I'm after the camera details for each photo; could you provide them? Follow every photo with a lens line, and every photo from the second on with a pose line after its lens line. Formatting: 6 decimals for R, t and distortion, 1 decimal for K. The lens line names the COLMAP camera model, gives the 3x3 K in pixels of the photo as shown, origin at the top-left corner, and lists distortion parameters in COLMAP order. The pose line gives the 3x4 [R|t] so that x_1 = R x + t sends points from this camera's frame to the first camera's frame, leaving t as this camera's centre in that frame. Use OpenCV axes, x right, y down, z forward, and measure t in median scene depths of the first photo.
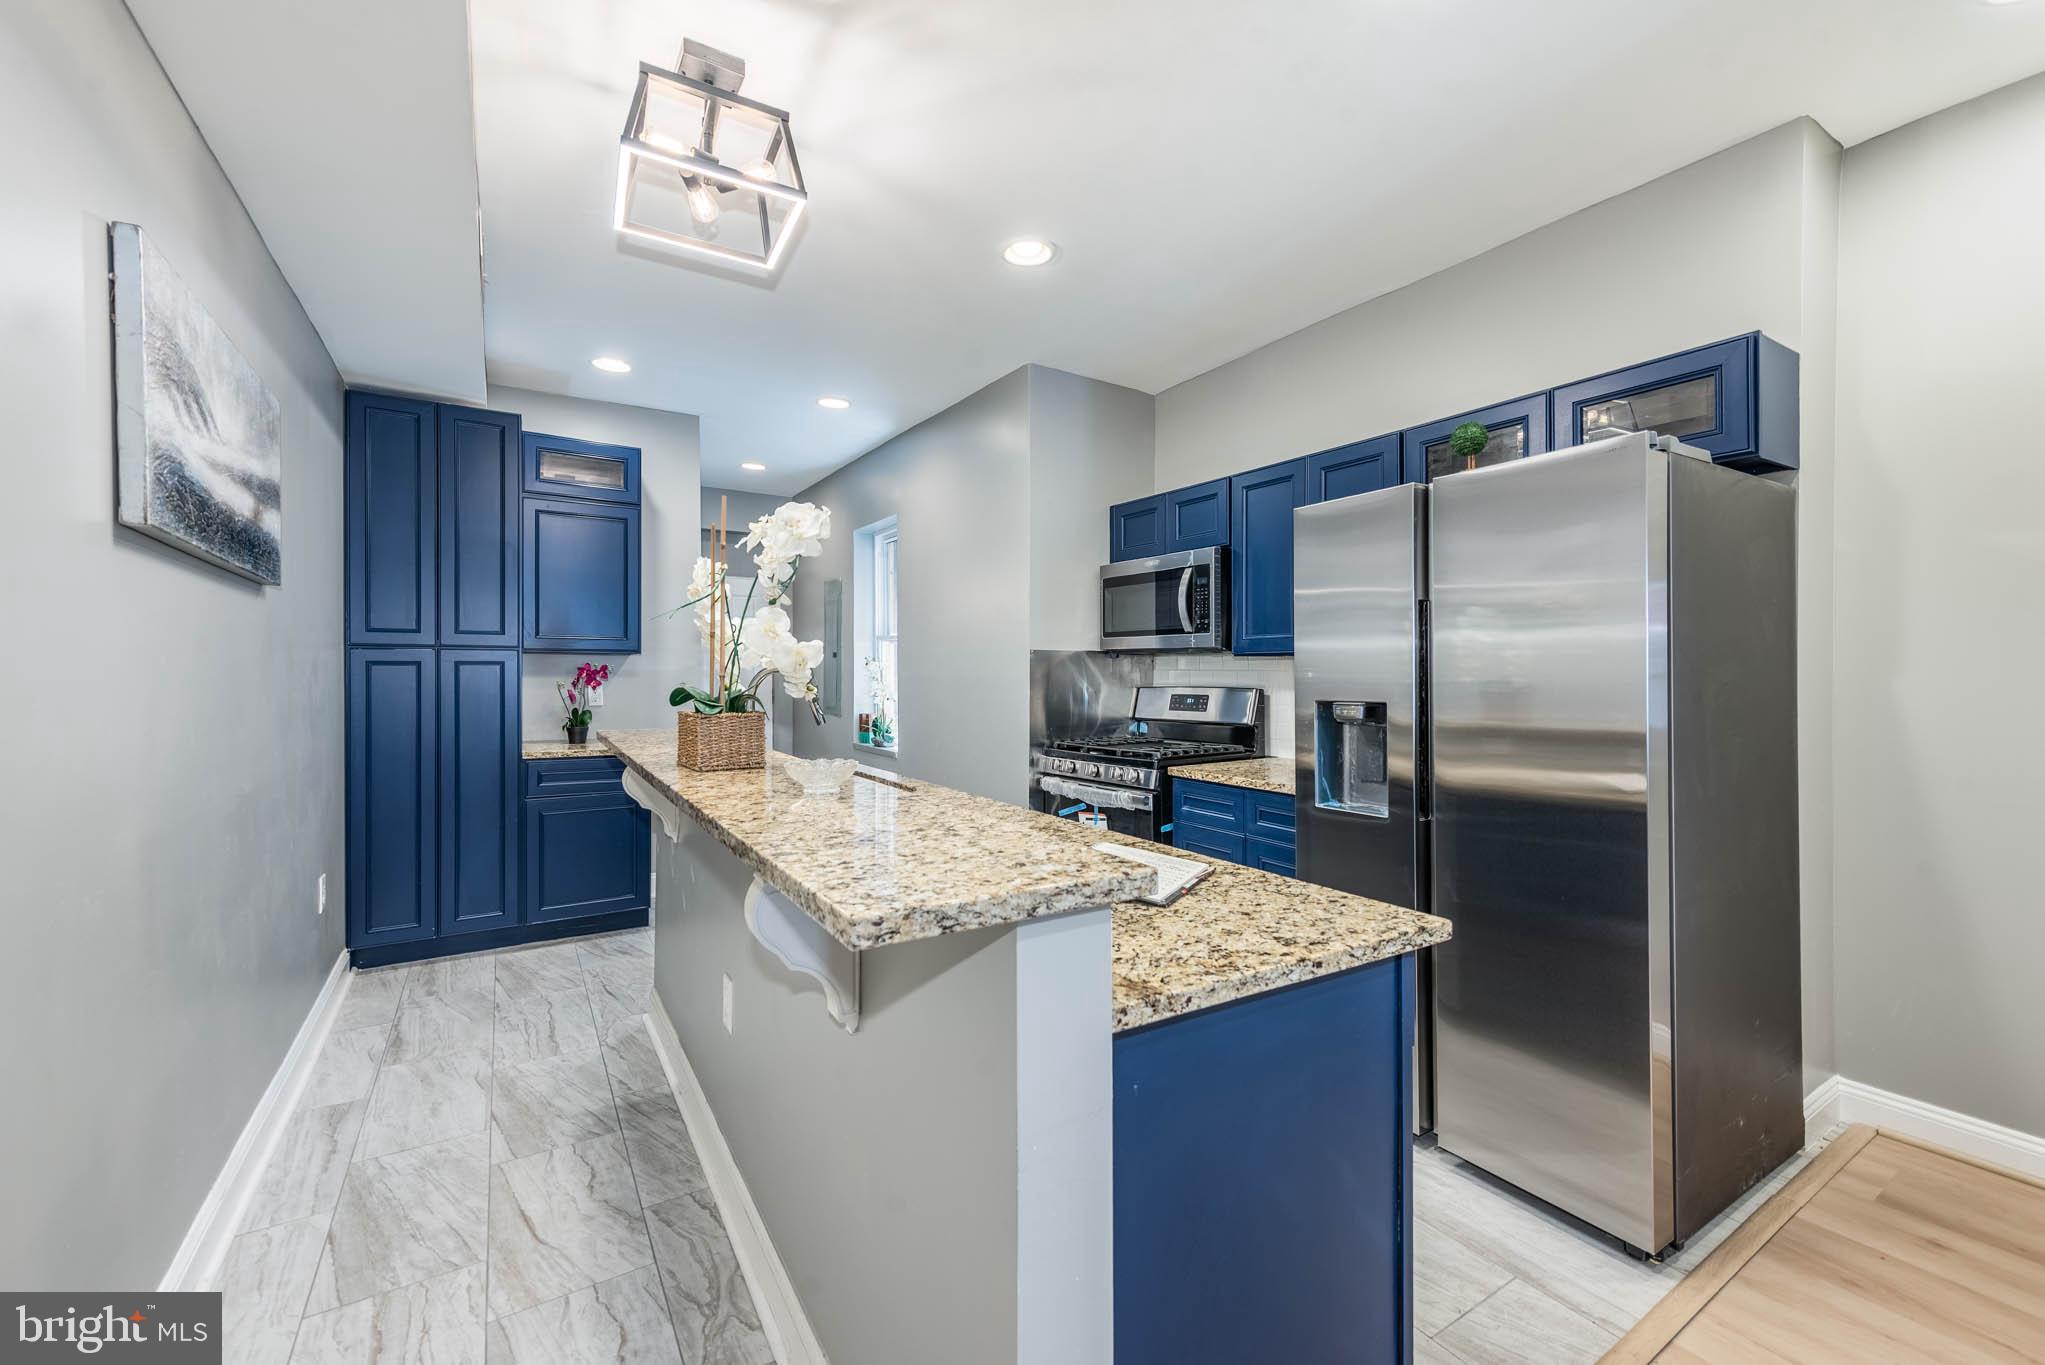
lens RADIAL K [[855.6, 0, 1062.3], [0, 855.6, 673.2], [0, 0, 1]] dist [0.016135, -0.003998]
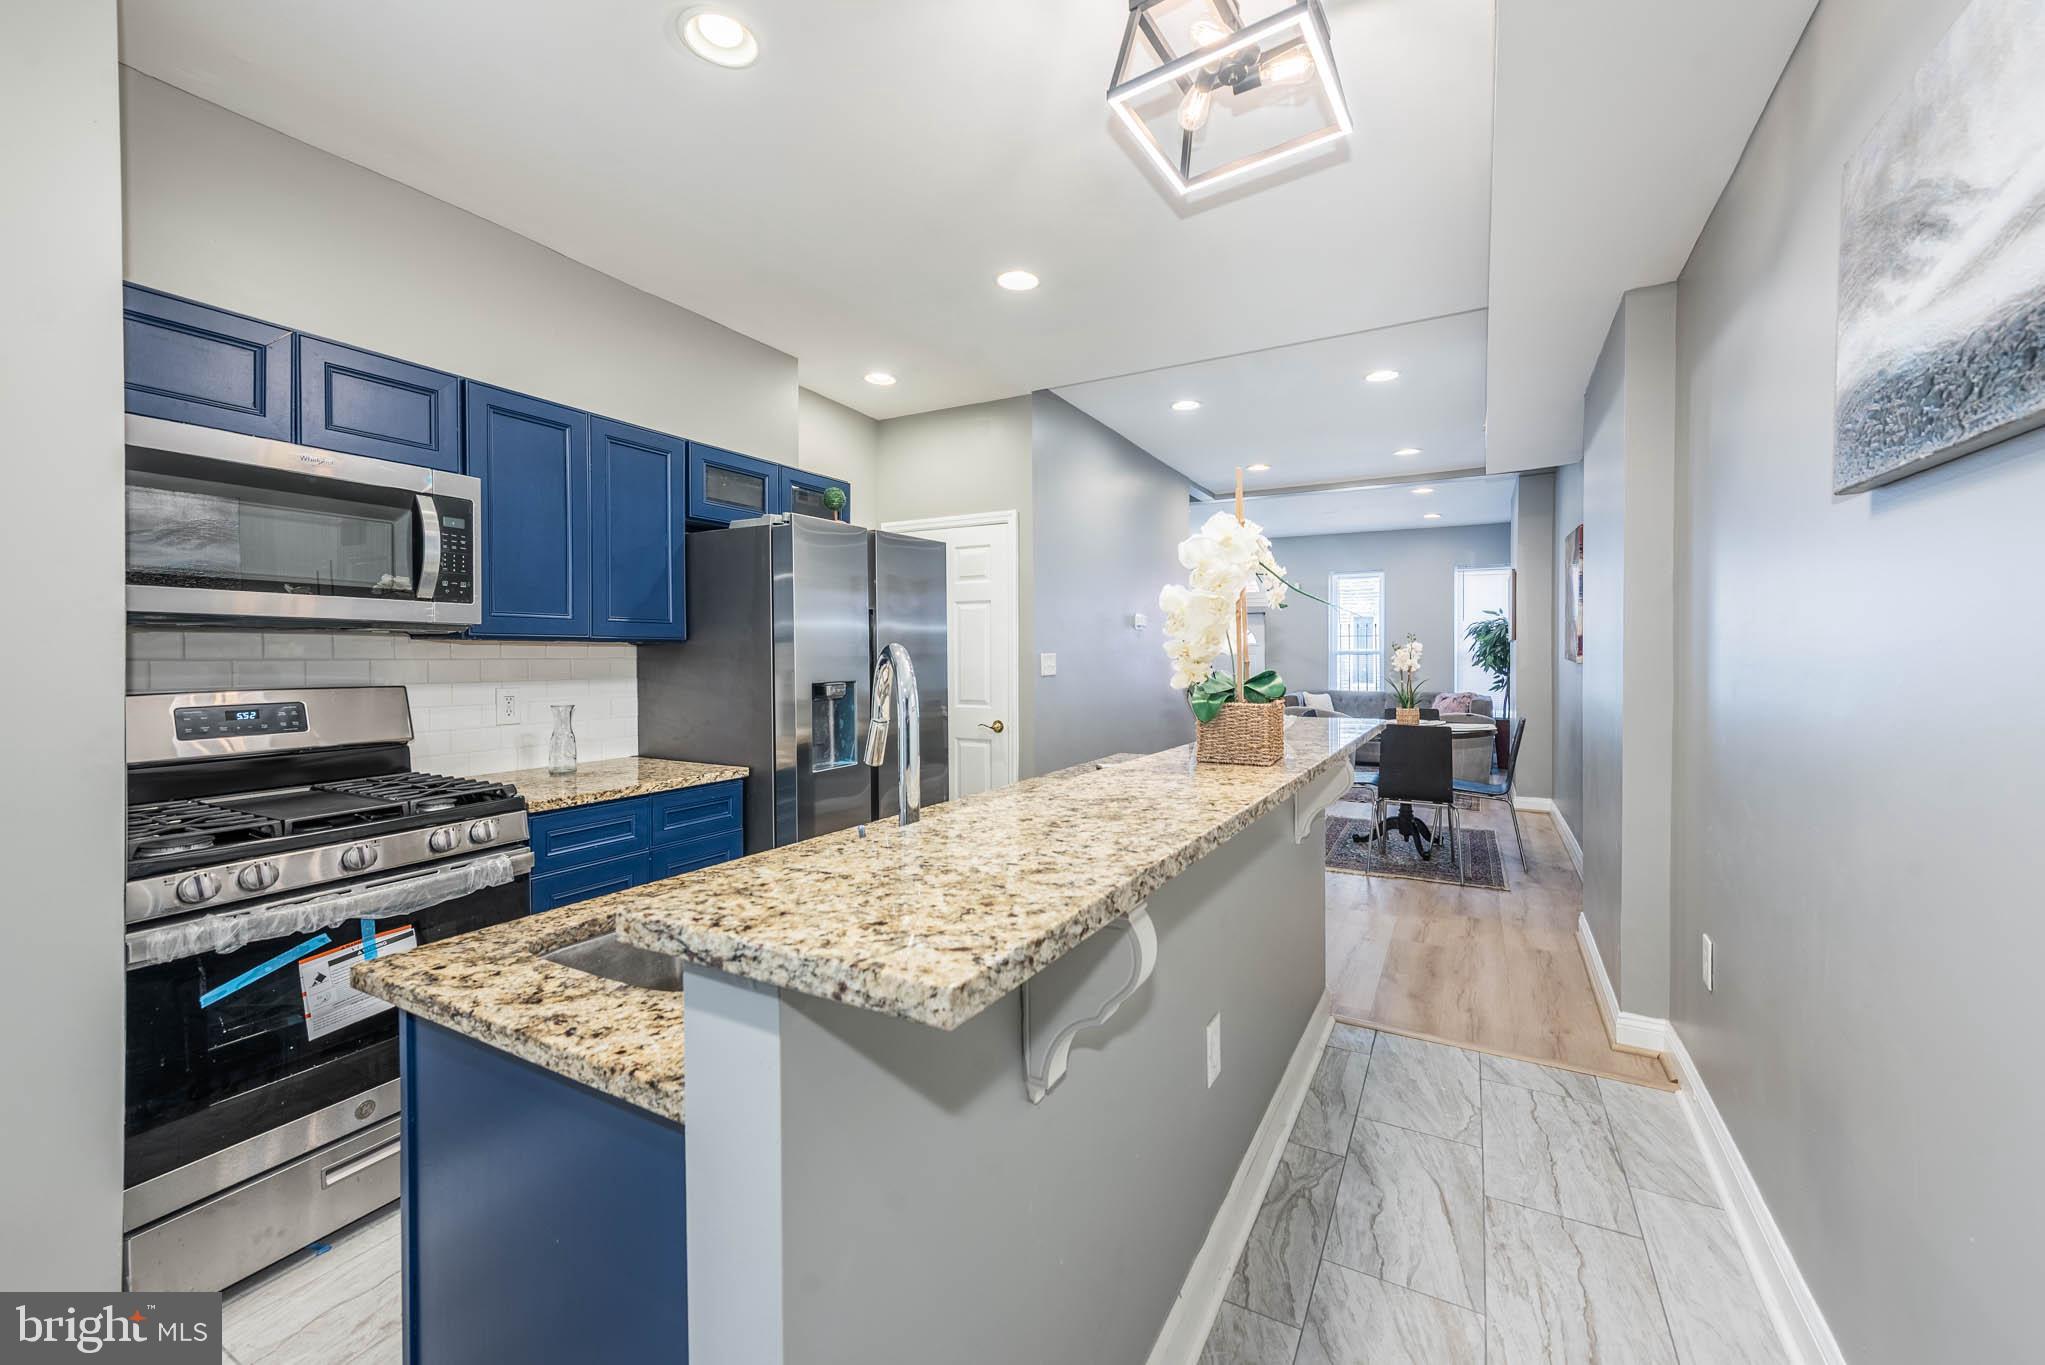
lens RADIAL K [[855.6, 0, 988.4], [0, 855.6, 663.7], [0, 0, 1]] dist [0.016135, -0.003998]
pose [[-0.455913, -0.006156, 0.890003, -0.702000], [0.006530, 0.999926, 0.010261, -0.004022], [-0.890000, 0.010490, -0.455839, 1.068447]]
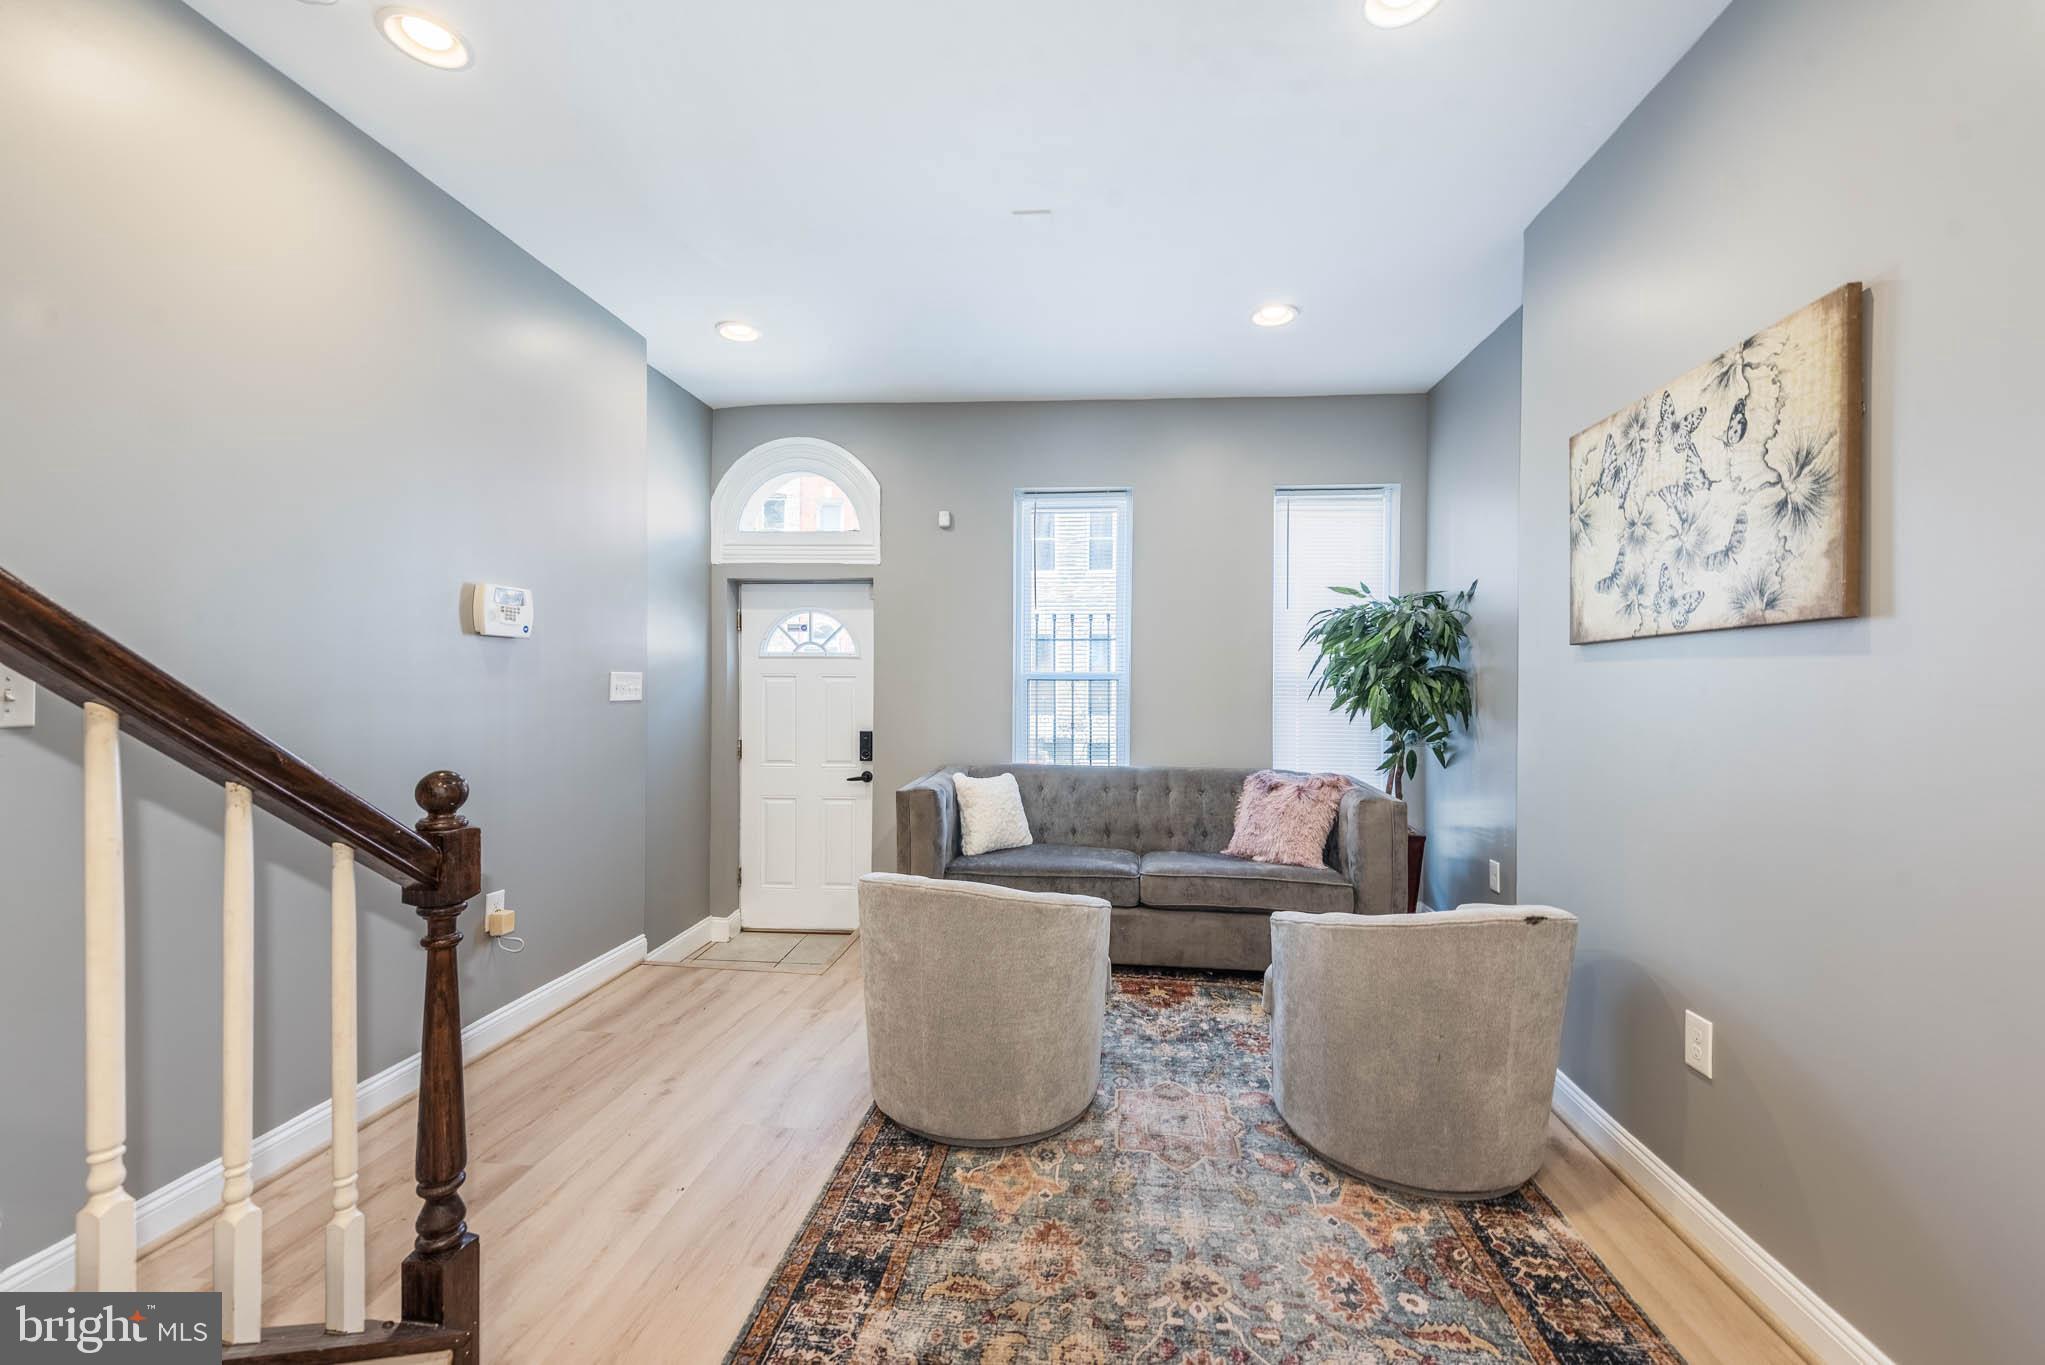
lens RADIAL K [[855.6, 0, 1028.4], [0, 855.6, 679.3], [0, 0, 1]] dist [0.016135, -0.003998]
pose [[-0.767077, -0.002905, 0.641549, 0.715071], [-0.001882, 0.999996, 0.002278, -0.001738], [-0.641552, 0.000540, -0.767079, -0.533926]]
